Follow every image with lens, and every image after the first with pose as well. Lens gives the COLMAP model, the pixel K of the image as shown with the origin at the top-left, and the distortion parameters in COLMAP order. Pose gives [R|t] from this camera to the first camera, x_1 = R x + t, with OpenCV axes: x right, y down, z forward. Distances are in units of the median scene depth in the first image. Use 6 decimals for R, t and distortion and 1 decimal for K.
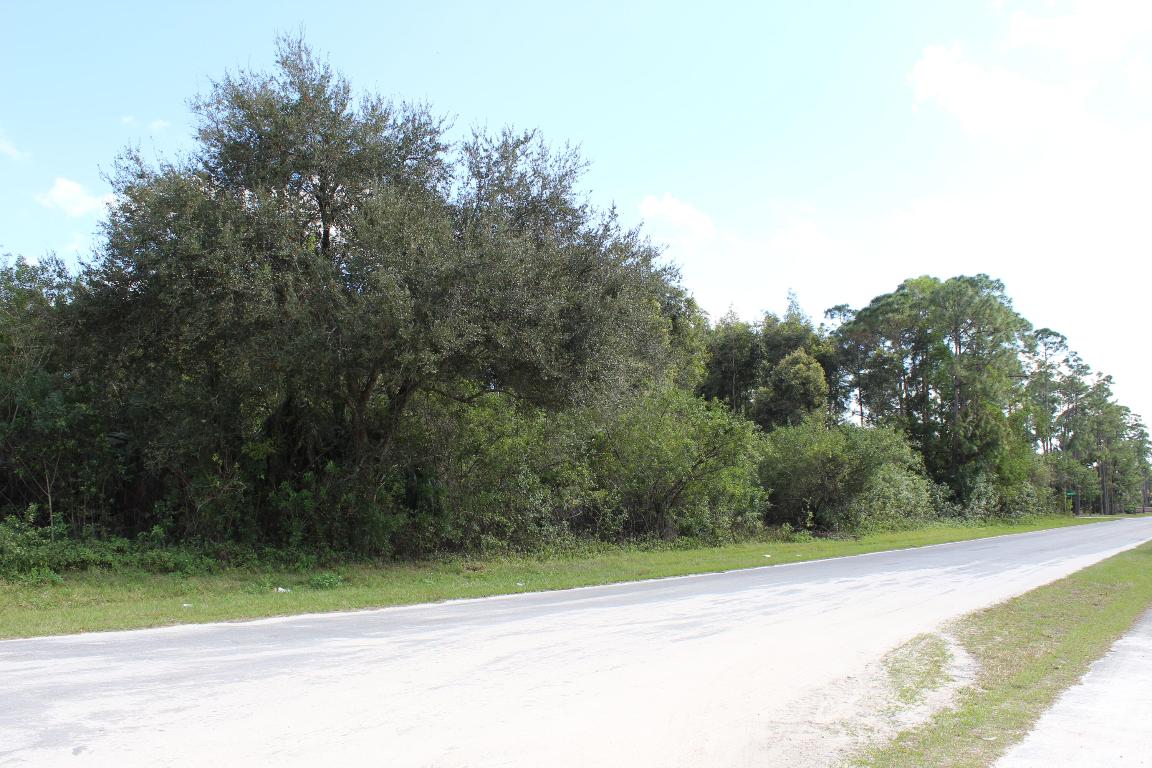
lens RADIAL K [[1018.9, 0, 593.1], [0, 1018.9, 403.9], [0, 0, 1]] dist [-0.145507, 0.263632]
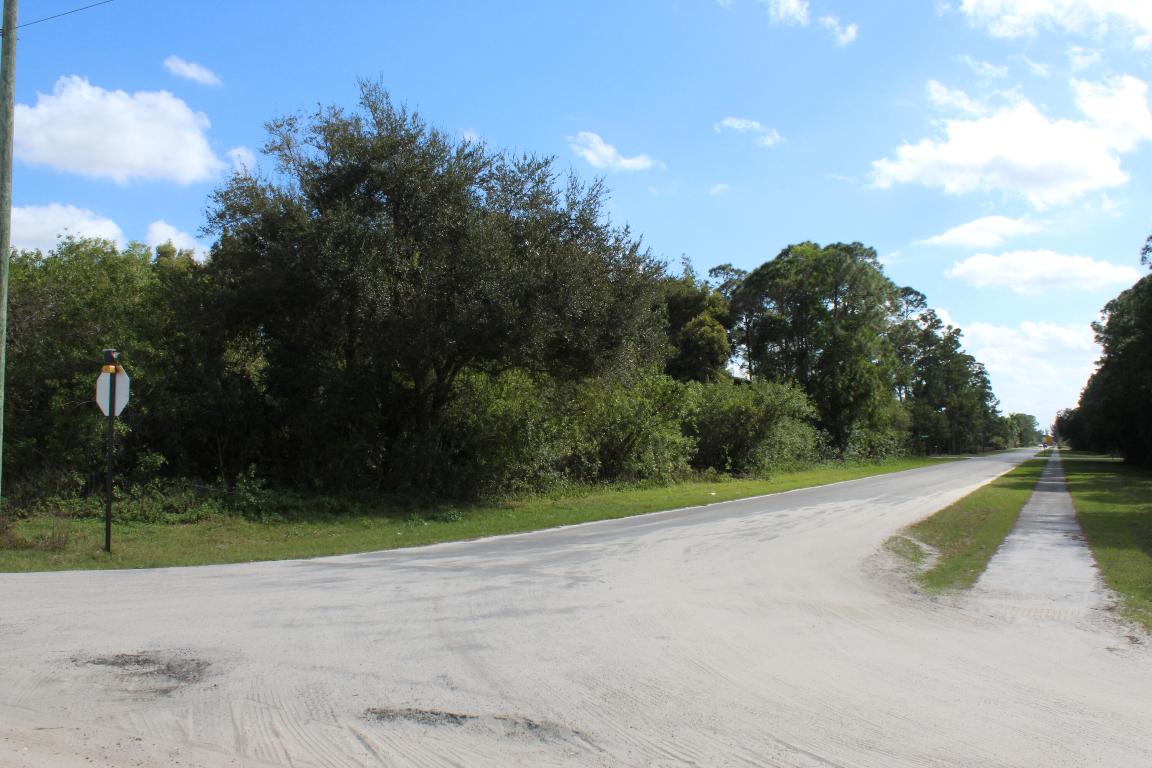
lens RADIAL K [[1048.9, 0, 576.0], [0, 1048.9, 384.0], [0, 0, 1]] dist [0.002732, 0.019928]
pose [[0.990046, -0.003478, 0.140700, -0.093487], [-0.002104, 0.999217, 0.039506, -0.018412], [-0.140727, -0.039409, 0.989264, -0.128841]]
